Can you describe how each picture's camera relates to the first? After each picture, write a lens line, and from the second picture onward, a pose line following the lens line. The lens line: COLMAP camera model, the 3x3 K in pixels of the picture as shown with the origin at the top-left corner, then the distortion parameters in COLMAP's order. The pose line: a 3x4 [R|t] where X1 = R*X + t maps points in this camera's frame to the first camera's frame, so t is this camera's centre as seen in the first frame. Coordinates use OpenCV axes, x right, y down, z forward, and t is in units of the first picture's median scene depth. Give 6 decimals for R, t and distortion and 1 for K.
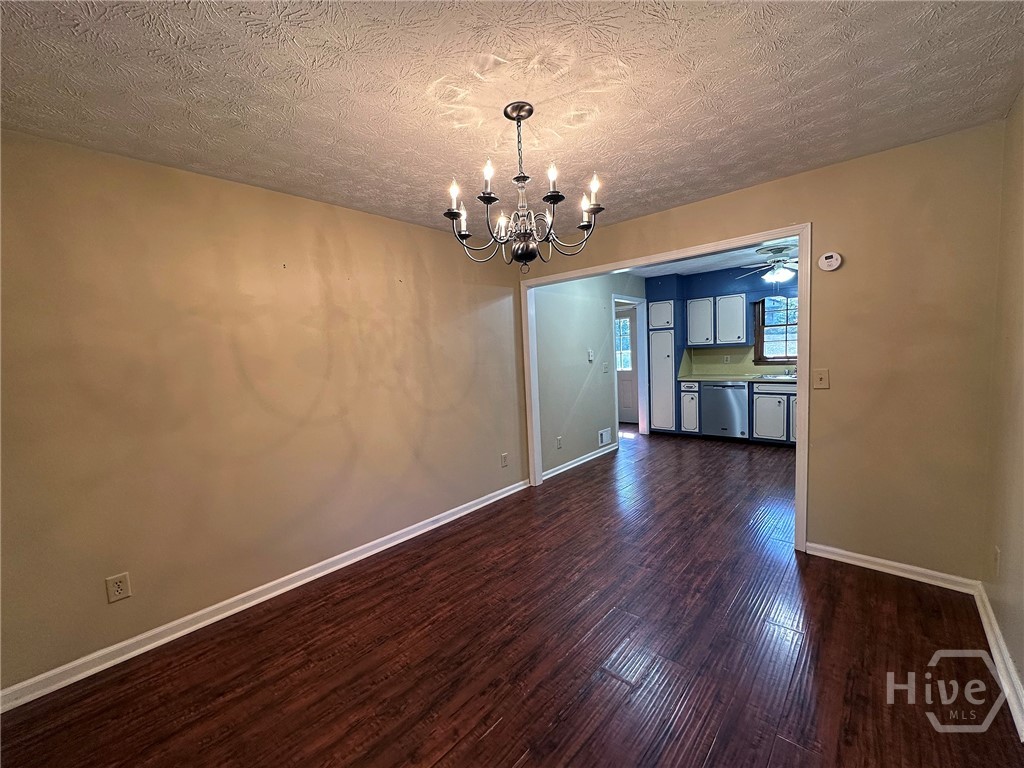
lens RADIAL K [[407.8, 0, 513.5], [0, 407.8, 385.3], [0, 0, 1]] dist [-0.003061, 0.000697]
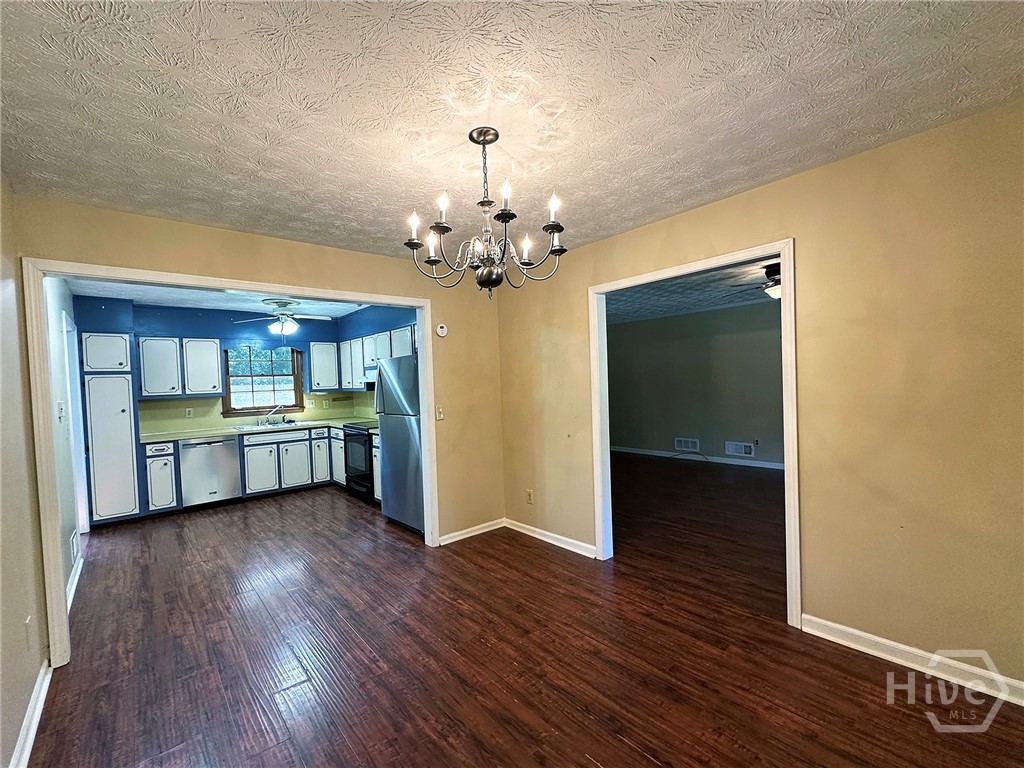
lens RADIAL K [[435.5, 0, 492.4], [0, 435.5, 394.2], [0, 0, 1]] dist [-0.003311, 0.000243]
pose [[0.137611, 0.011514, 0.990419, -0.307511], [0.111516, 0.993395, -0.027043, -0.008227], [-0.984189, 0.114169, 0.135418, 0.276726]]
